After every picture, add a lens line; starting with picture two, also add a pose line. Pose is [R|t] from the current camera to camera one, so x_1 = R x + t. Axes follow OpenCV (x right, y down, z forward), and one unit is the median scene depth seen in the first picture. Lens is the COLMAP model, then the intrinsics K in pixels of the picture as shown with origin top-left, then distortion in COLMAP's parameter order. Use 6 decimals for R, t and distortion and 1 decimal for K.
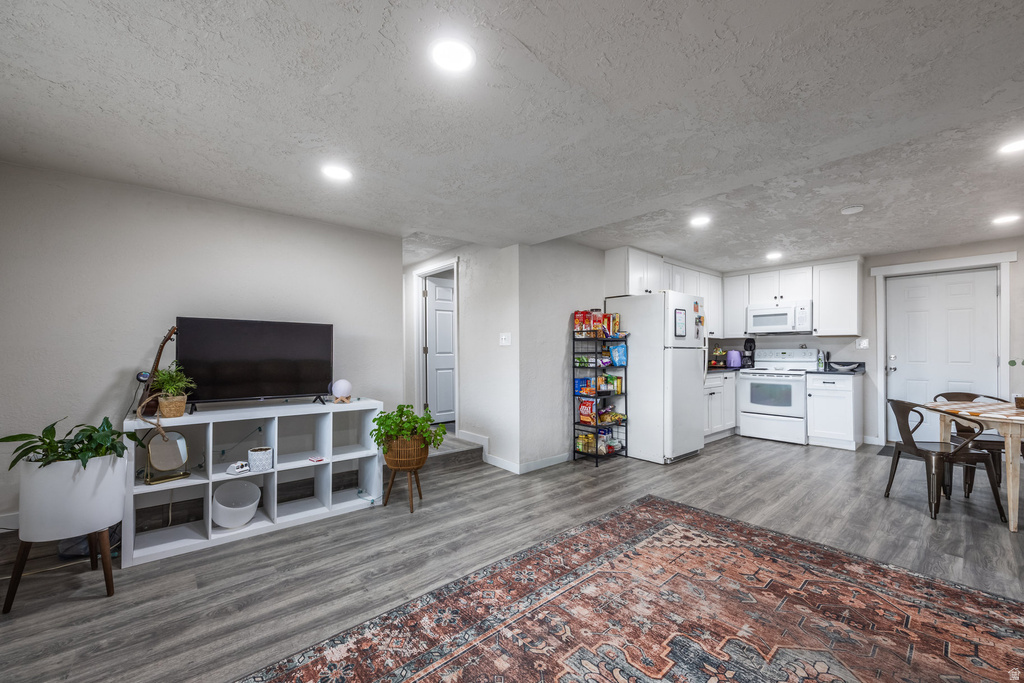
lens RADIAL K [[427.5, 0, 523.0], [0, 427.5, 349.9], [0, 0, 1]] dist [0.000453, 0.000502]
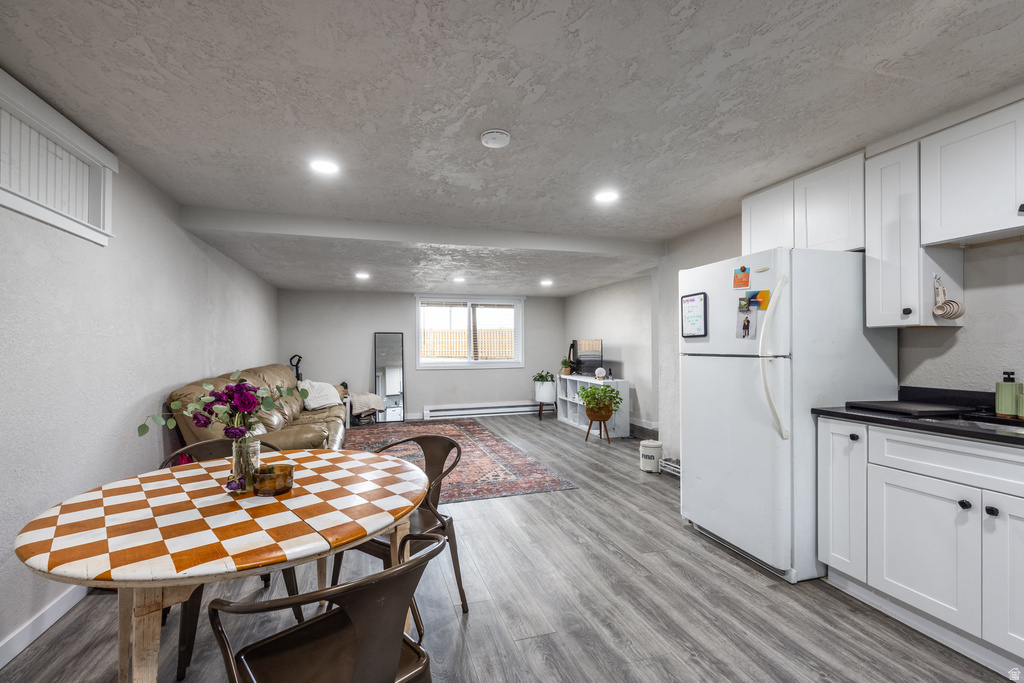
lens RADIAL K [[427.5, 0, 510.6], [0, 427.5, 348.1], [0, 0, 1]] dist [0.000453, 0.000502]
pose [[-0.426183, 0.007801, -0.904603, 1.165041], [0.013316, 0.999909, 0.002350, -0.022306], [0.904539, -0.011044, -0.426248, 1.127415]]
